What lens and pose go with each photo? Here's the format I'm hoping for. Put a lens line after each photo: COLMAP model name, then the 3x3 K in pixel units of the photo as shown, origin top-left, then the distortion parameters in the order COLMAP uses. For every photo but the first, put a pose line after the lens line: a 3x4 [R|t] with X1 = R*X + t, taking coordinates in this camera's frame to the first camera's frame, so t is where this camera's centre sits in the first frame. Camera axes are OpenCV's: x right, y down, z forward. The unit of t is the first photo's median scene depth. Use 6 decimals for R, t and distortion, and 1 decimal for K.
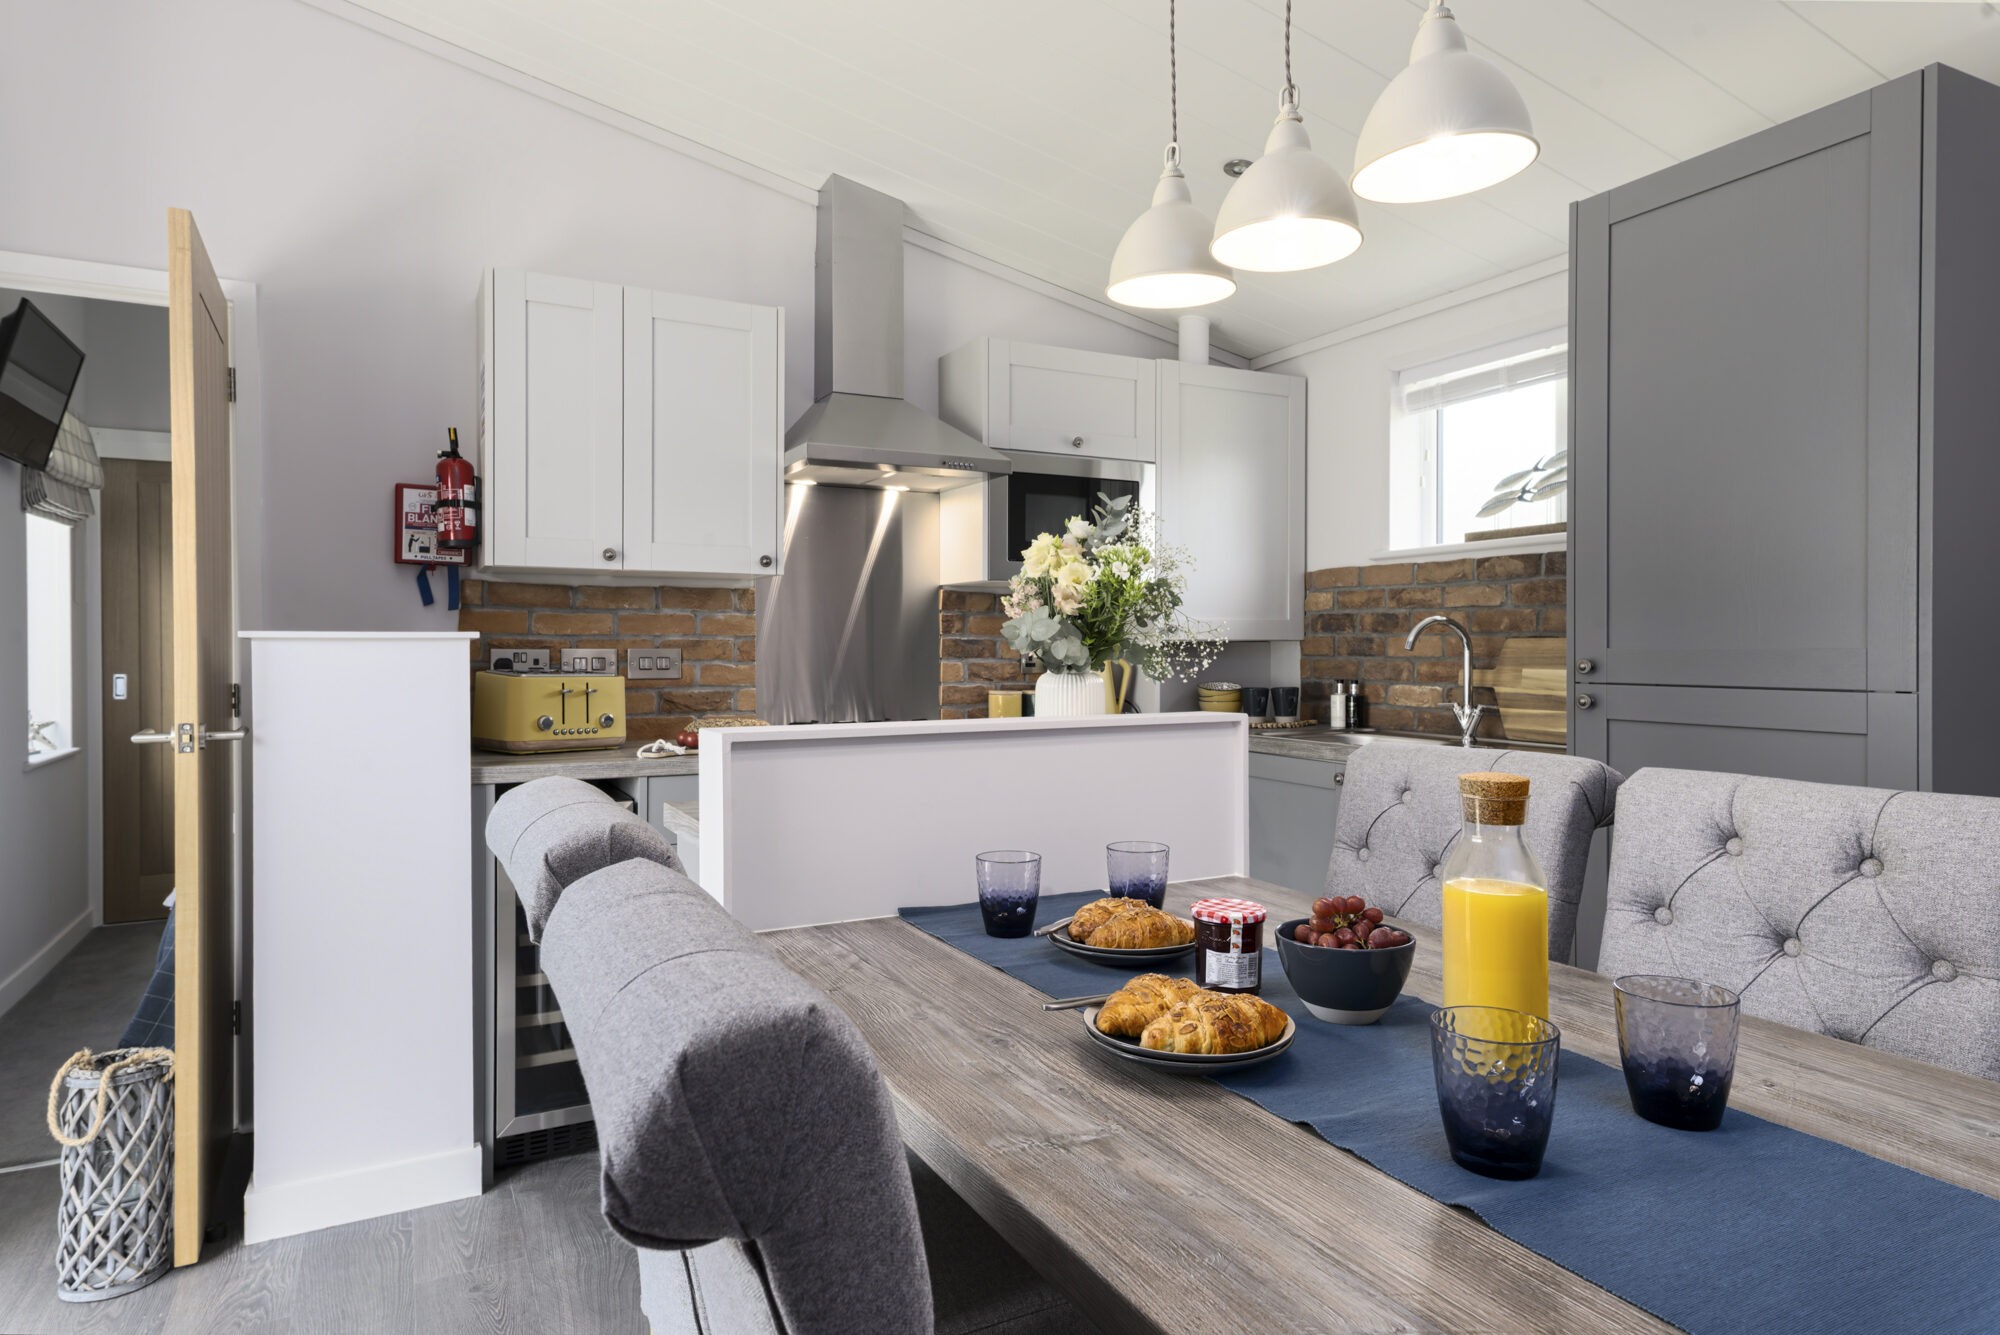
lens RADIAL K [[1150.1, 0, 985.4], [0, 1150.1, 658.9], [0, 0, 1]] dist [0.027601, -0.000430]
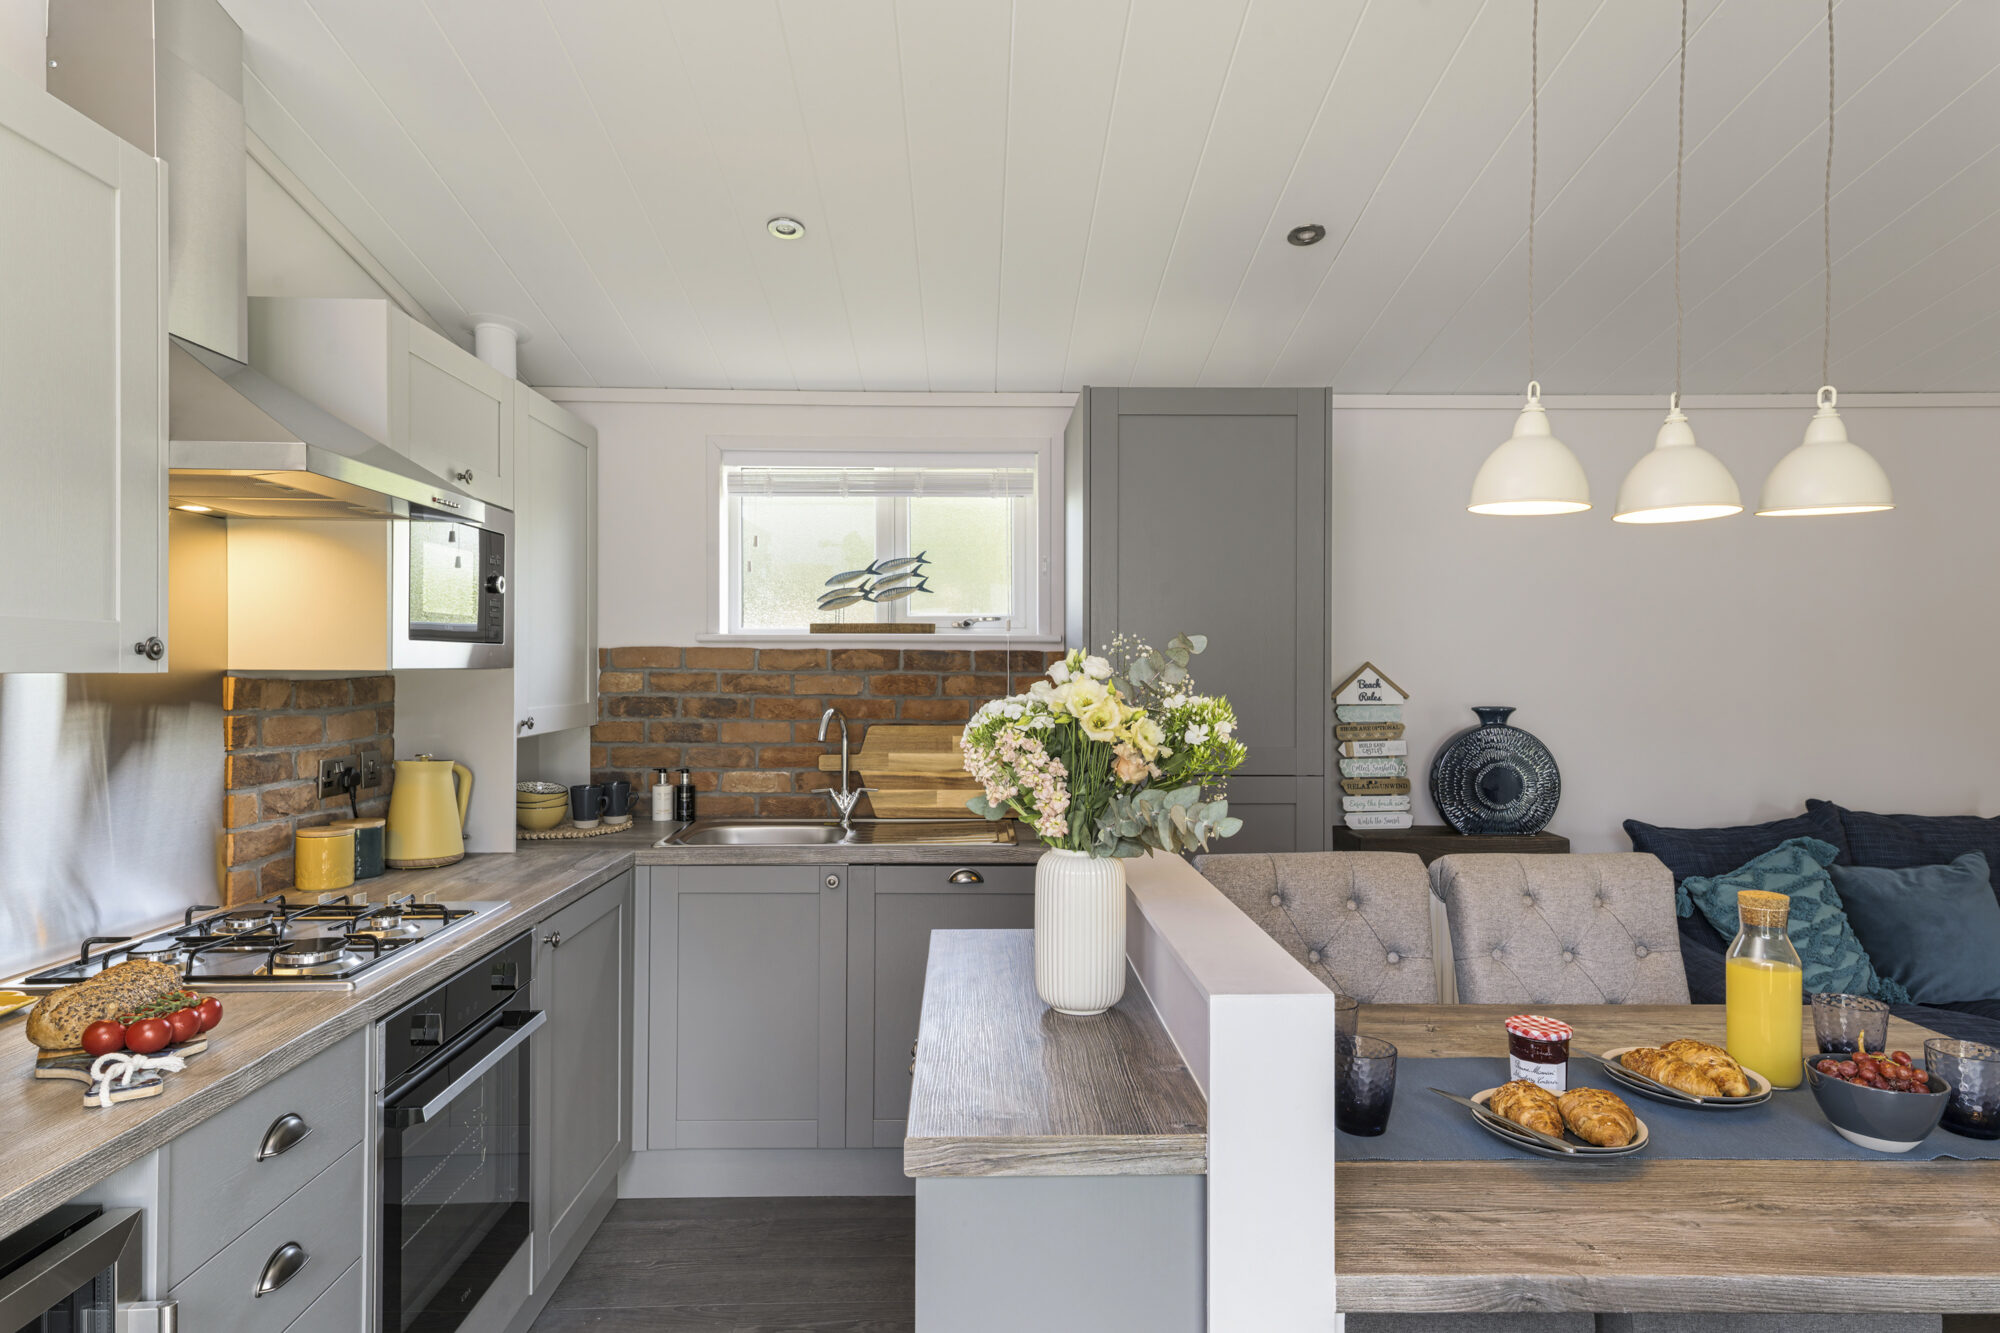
lens RADIAL K [[1150.1, 0, 995.6], [0, 1150.1, 666.9], [0, 0, 1]] dist [0.027601, -0.000430]
pose [[0.435078, -0.000807, 0.900393, -0.432751], [0.007490, 0.999968, -0.002723, -0.063017], [-0.900362, 0.007928, 0.435070, 0.381164]]
